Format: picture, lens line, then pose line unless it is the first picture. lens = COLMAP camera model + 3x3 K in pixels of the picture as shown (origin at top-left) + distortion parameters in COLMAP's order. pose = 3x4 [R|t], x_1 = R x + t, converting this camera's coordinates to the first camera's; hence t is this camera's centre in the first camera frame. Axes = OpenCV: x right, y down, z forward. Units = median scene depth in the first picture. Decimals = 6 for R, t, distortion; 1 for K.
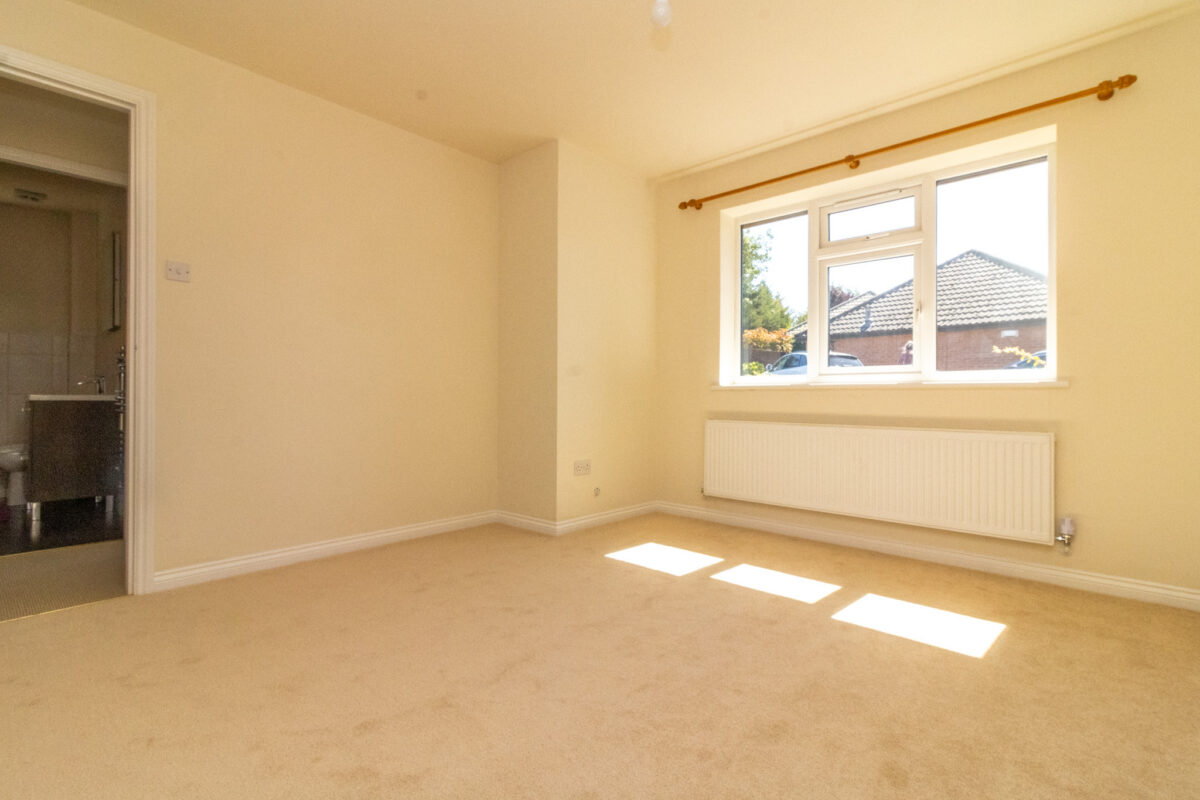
lens RADIAL K [[565.6, 0, 600.0], [0, 565.6, 400.0], [0, 0, 1]] dist [-0.000407, 0.000225]
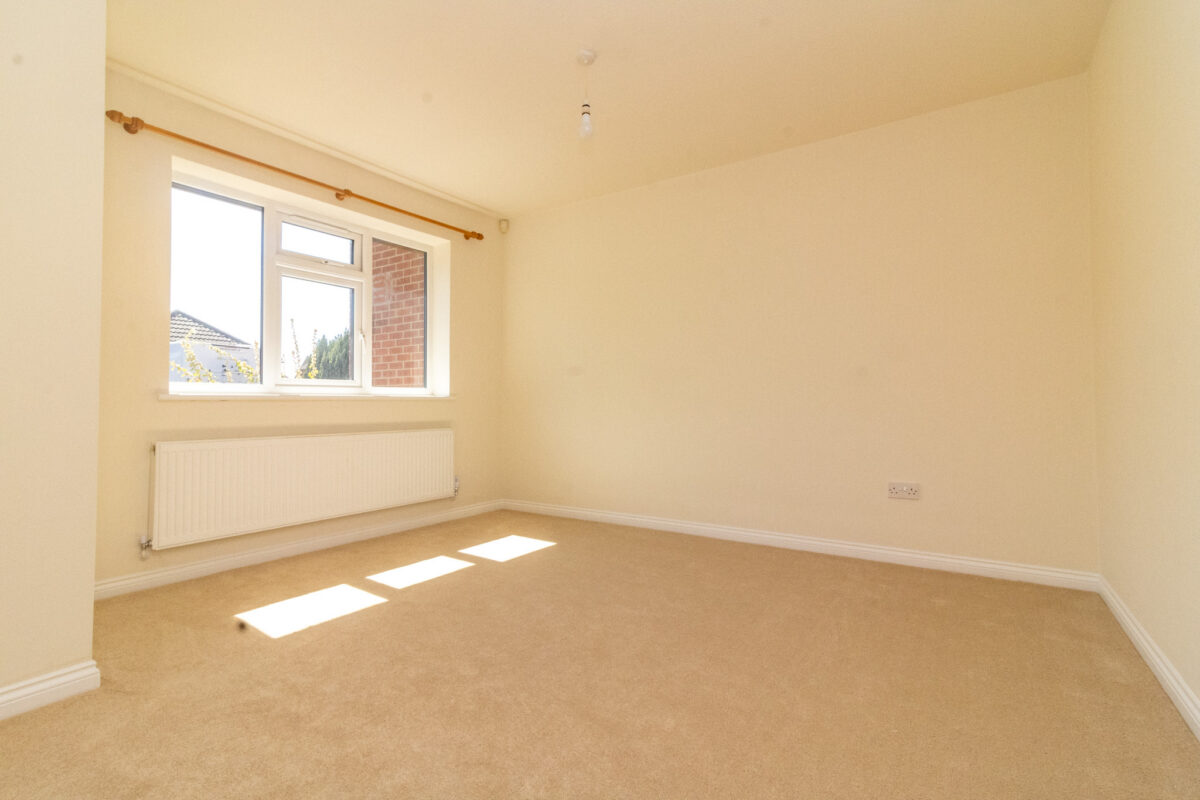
lens RADIAL K [[565.6, 0, 600.0], [0, 565.6, 400.0], [0, 0, 1]] dist [-0.000407, 0.000225]
pose [[-0.178793, 0.005064, 0.983874, -0.729397], [0.014195, 0.999896, -0.002567, -0.009702], [-0.983784, 0.013507, -0.178846, 0.708900]]
